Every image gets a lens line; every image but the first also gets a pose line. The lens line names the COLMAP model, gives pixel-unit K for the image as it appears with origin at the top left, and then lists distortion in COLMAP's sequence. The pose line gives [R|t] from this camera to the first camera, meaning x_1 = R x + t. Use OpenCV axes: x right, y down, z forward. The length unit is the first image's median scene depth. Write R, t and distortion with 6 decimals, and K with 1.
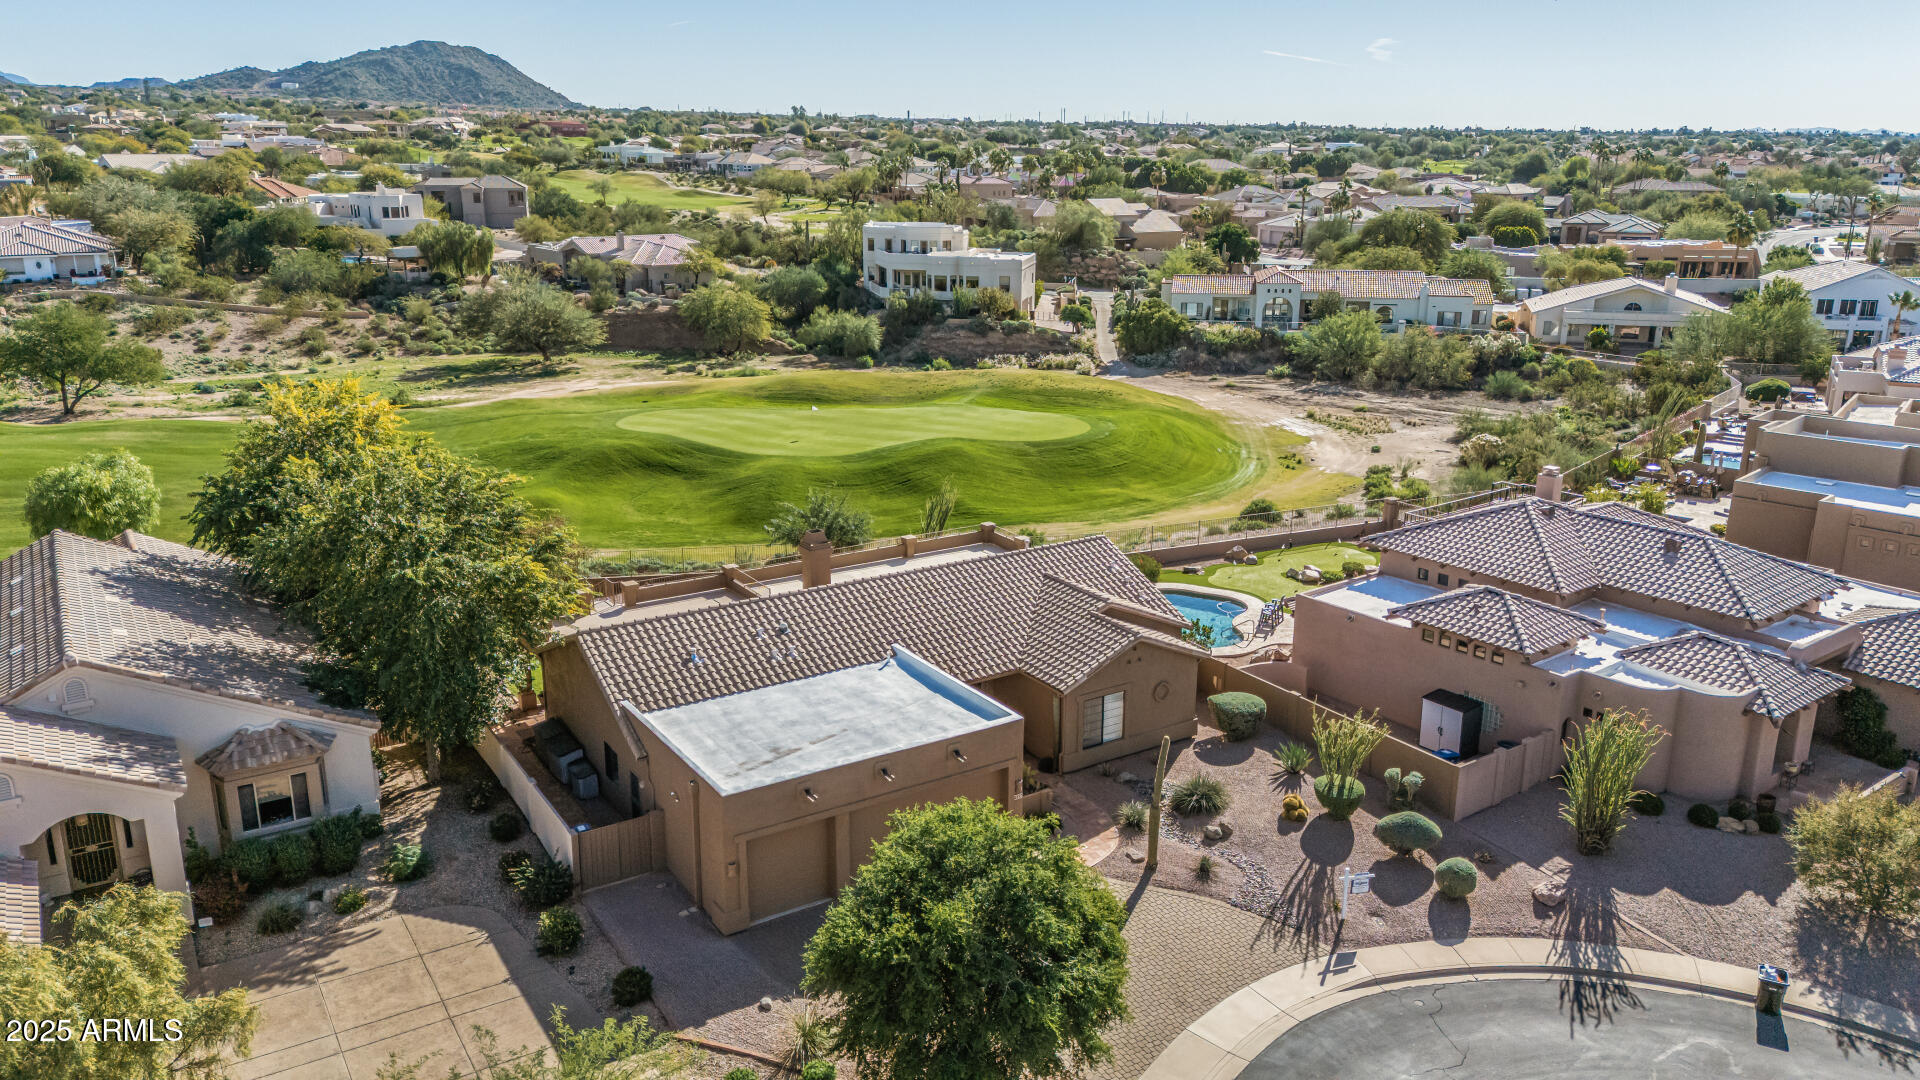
lens RADIAL K [[1401.4, 0, 960.0], [0, 1401.4, 540.0], [0, 0, 1]] dist [0.085208, -0.086182]
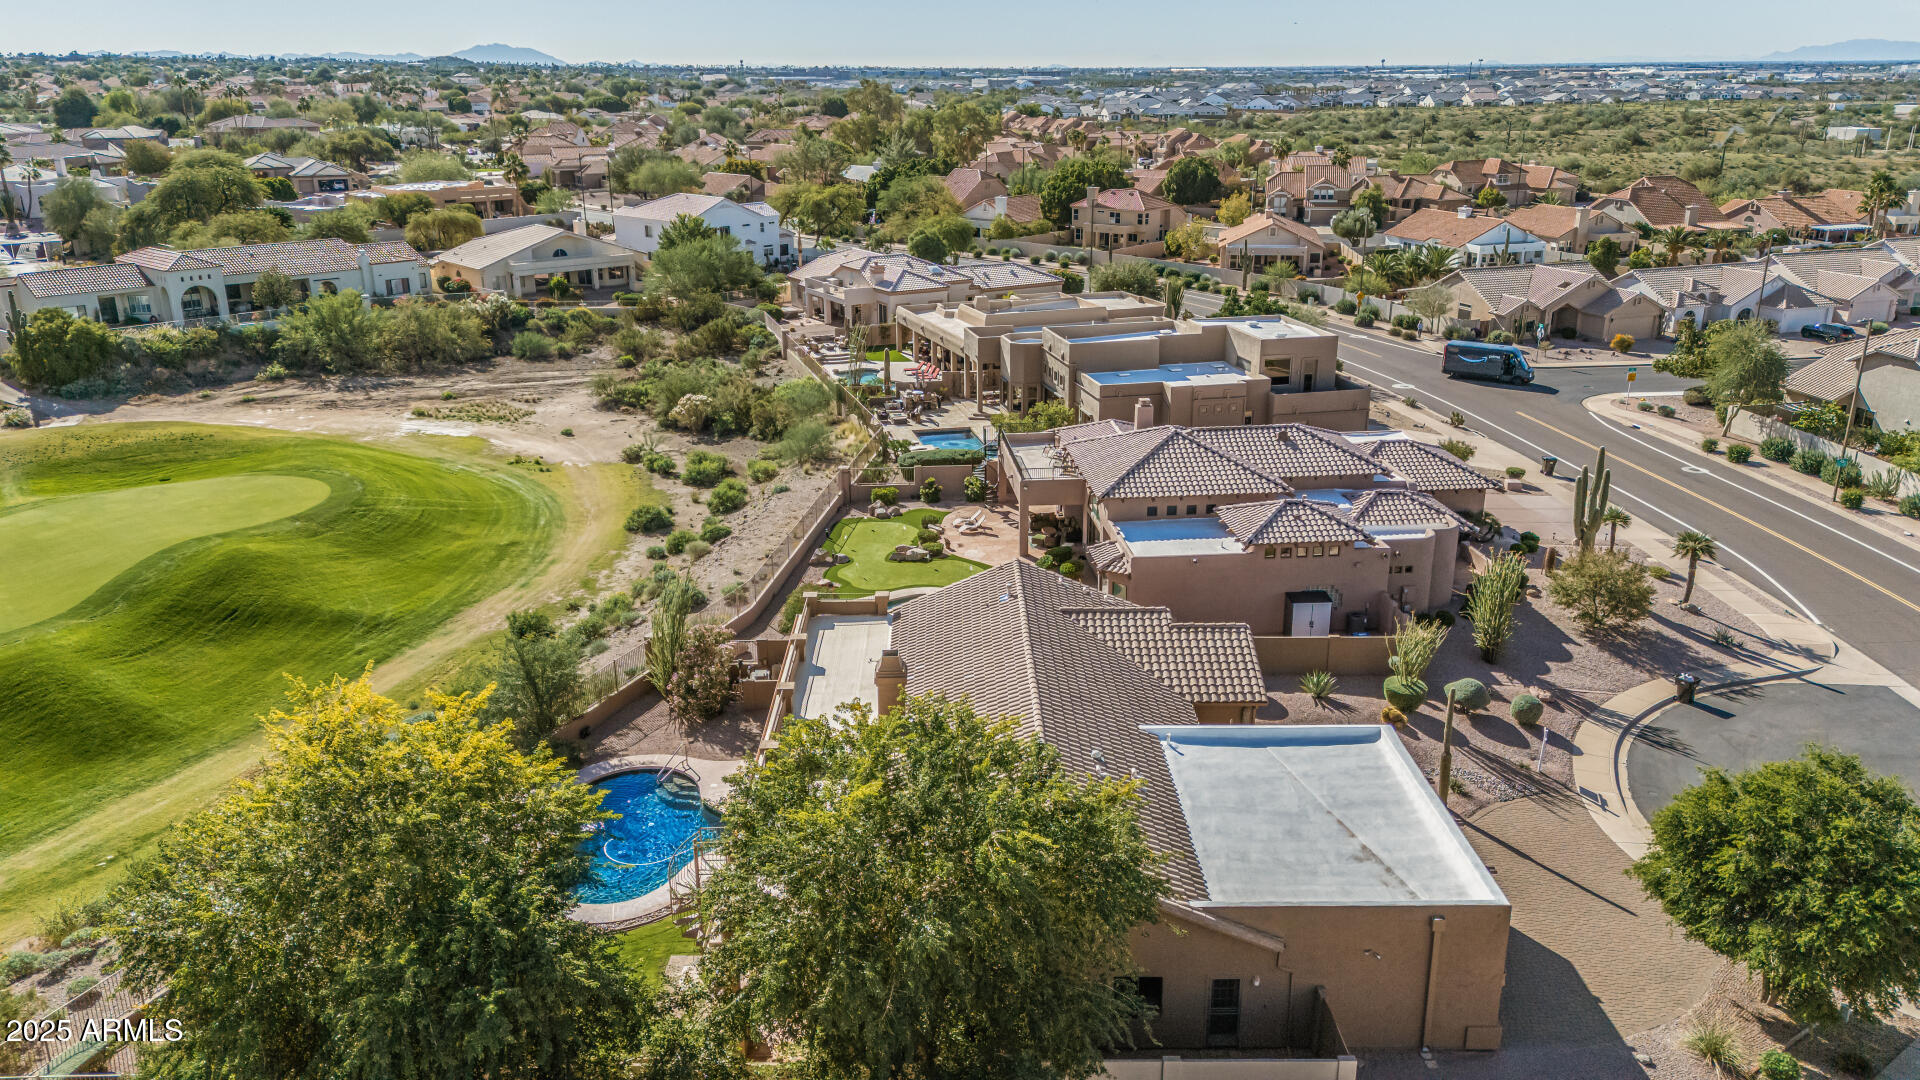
lens RADIAL K [[1401.4, 0, 960.0], [0, 1401.4, 540.0], [0, 0, 1]] dist [0.085208, -0.086182]
pose [[0.533191, -0.278372, 0.798885, -0.255372], [0.239151, 0.955393, 0.173294, -0.071743], [-0.811489, 0.098655, 0.575980, 0.184019]]
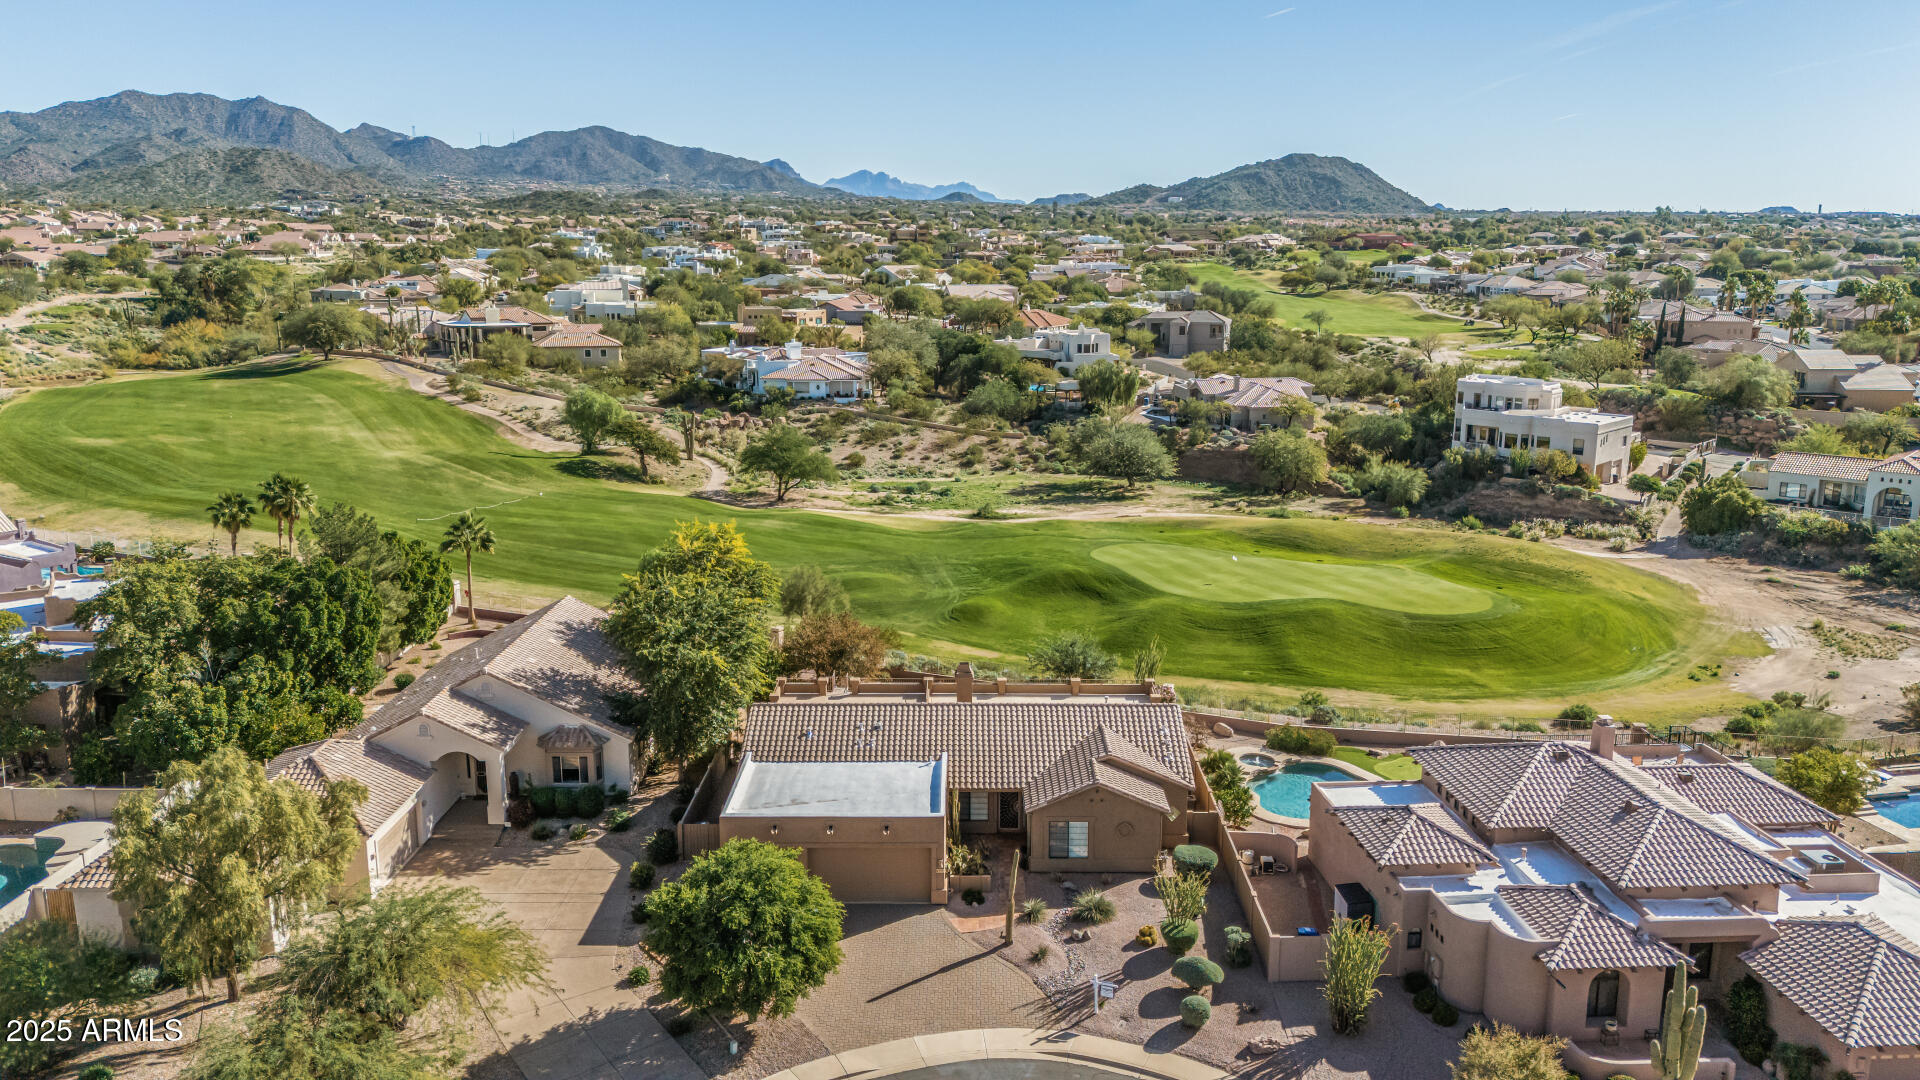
lens RADIAL K [[1390.4, 0, 960.0], [0, 1390.4, 540.0], [0, 0, 1]] dist [0.156071, -0.259342]
pose [[0.837428, 0.110689, -0.535222, 0.225089], [-0.145067, 0.989168, -0.022408, -0.034828], [0.526944, 0.096408, 0.844414, -0.066243]]
